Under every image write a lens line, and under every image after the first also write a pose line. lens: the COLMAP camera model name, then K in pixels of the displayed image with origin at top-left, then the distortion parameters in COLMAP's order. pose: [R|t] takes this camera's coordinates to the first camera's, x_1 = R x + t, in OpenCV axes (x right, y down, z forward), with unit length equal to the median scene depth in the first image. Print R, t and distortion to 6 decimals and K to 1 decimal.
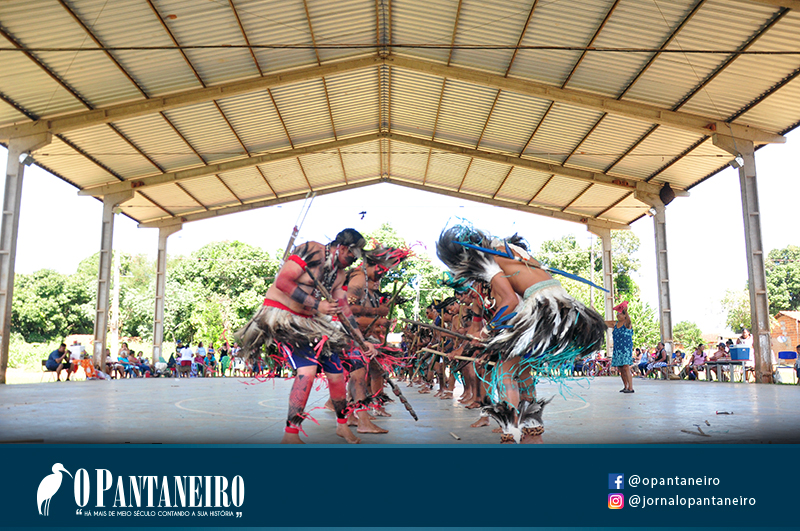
lens RADIAL K [[635.4, 0, 396.7], [0, 635.4, 263.4], [0, 0, 1]] dist [-0.154386, 0.126333]
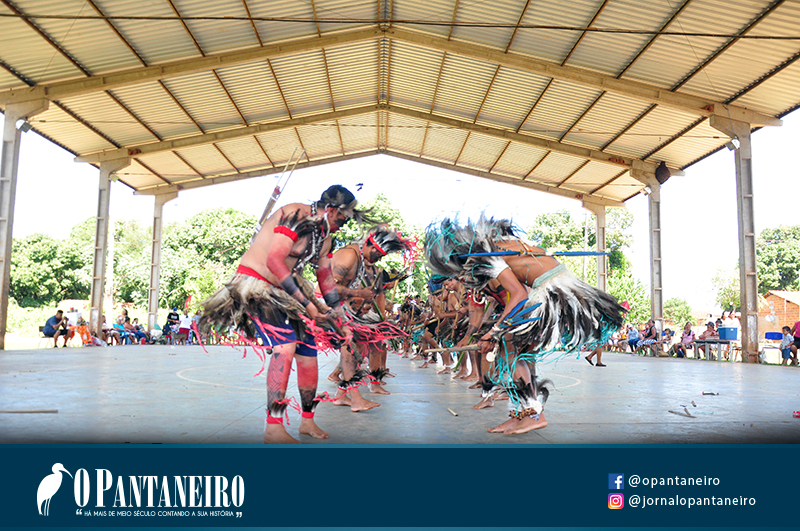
lens RADIAL K [[635.4, 0, 396.7], [0, 635.4, 264.2], [0, 0, 1]] dist [-0.154386, 0.126333]
pose [[0.999734, 0.019957, 0.011575, -0.003849], [-0.020504, 0.998574, 0.049283, -0.004621], [-0.010575, -0.049508, 0.998718, -0.007014]]
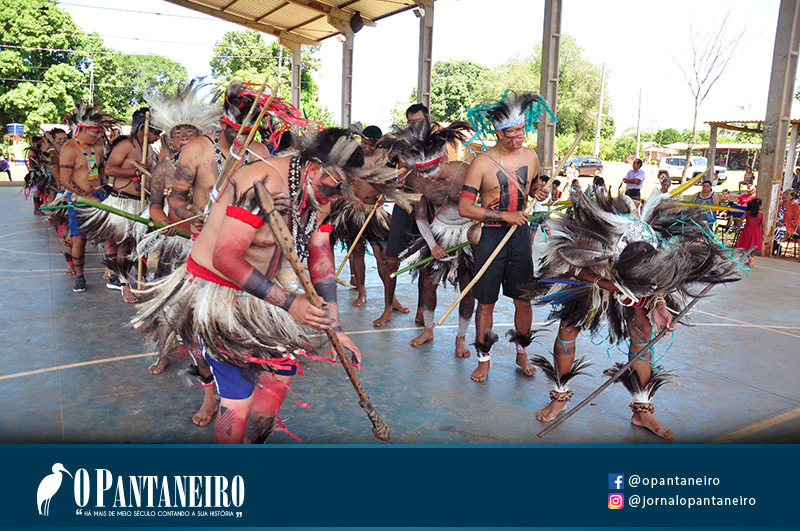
lens RADIAL K [[635.4, 0, 392.3], [0, 635.4, 281.8], [0, 0, 1]] dist [-0.154386, 0.126333]
pose [[0.879575, -0.070374, 0.470527, -0.049941], [-0.103759, 0.936818, 0.334075, -0.054684], [-0.464309, -0.342665, 0.816700, -0.068638]]
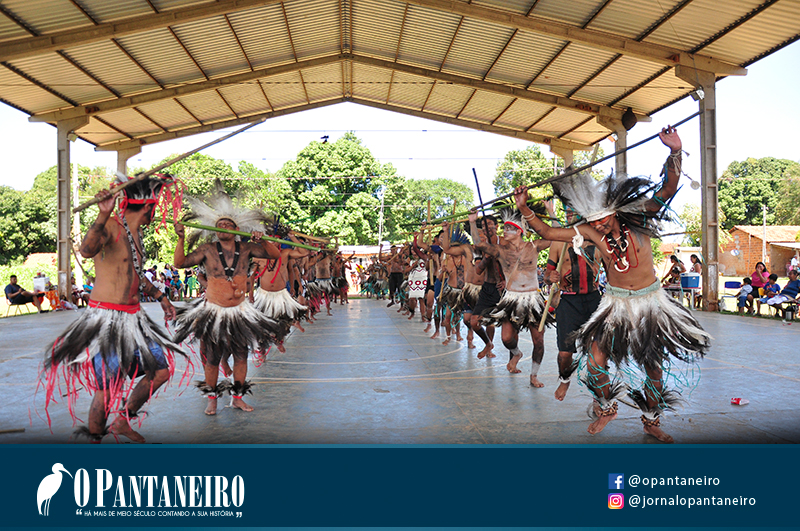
lens RADIAL K [[635.4, 0, 395.8], [0, 635.4, 266.1], [0, 0, 1]] dist [-0.154386, 0.126333]
pose [[0.998595, -0.011255, 0.051777, 0.003625], [0.003120, 0.987974, 0.154586, -0.032108], [-0.052894, -0.154208, 0.986622, -0.008121]]
